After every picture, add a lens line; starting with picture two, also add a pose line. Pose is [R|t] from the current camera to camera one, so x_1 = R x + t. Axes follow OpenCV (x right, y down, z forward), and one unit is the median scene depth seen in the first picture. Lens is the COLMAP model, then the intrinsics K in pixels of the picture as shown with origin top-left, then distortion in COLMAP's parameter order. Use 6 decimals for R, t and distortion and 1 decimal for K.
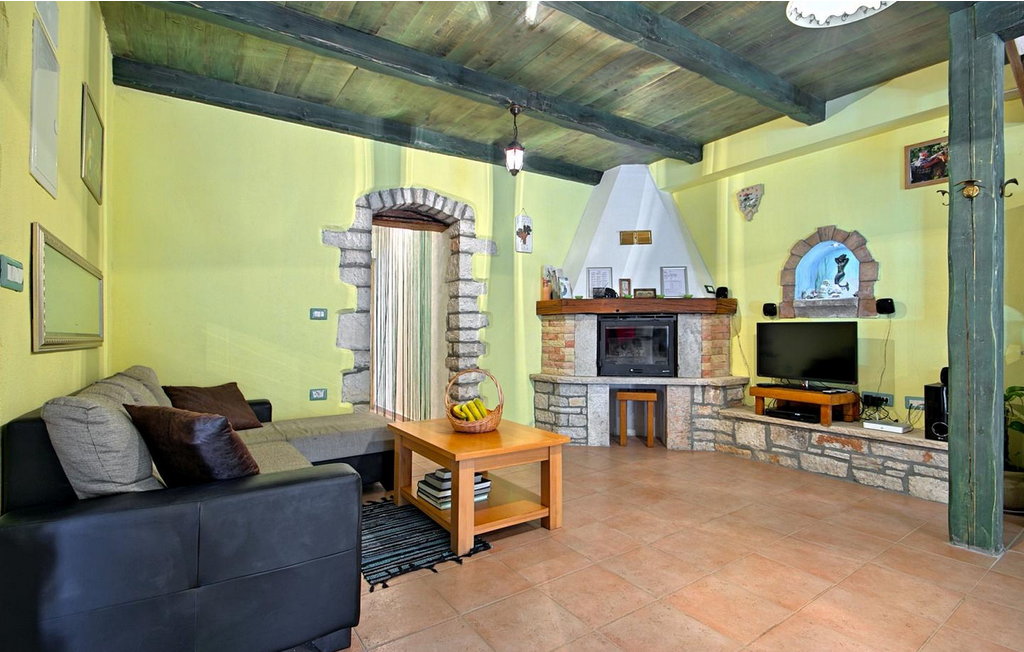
lens RADIAL K [[495.5, 0, 508.8], [0, 495.5, 311.0], [0, 0, 1]] dist [0.005693, -0.002126]
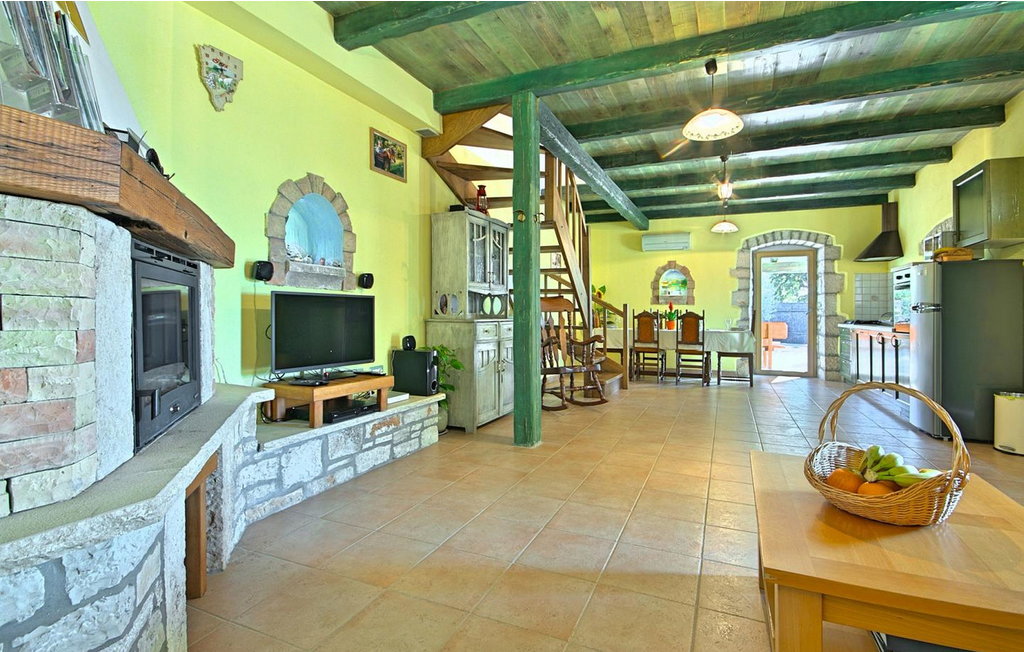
lens RADIAL K [[495.5, 0, 509.8], [0, 495.5, 313.7], [0, 0, 1]] dist [0.005693, -0.002126]
pose [[-0.526611, -0.008086, 0.850068, -0.194319], [-0.036084, 0.999266, -0.012849, 0.048880], [-0.849340, -0.037441, -0.526516, 1.051481]]
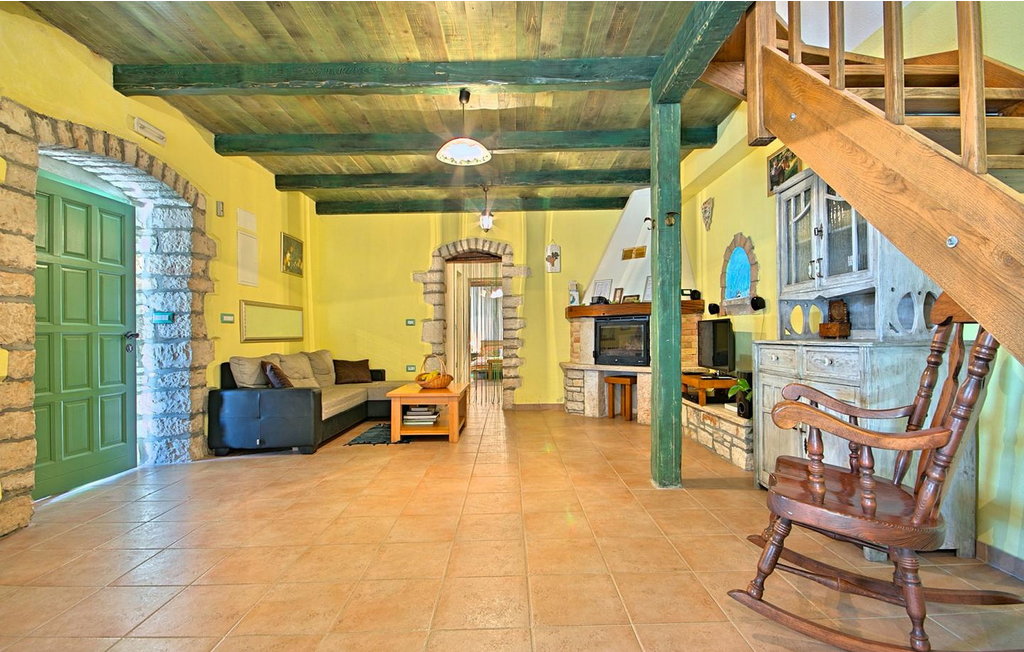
lens RADIAL K [[469.4, 0, 513.7], [0, 469.4, 334.2], [0, 0, 1]] dist [-0.001530, -0.000504]
pose [[0.836659, -0.010824, -0.547617, 0.728634], [0.032166, 0.999050, 0.029397, 0.009415], [0.546778, -0.042210, 0.836213, -0.158814]]
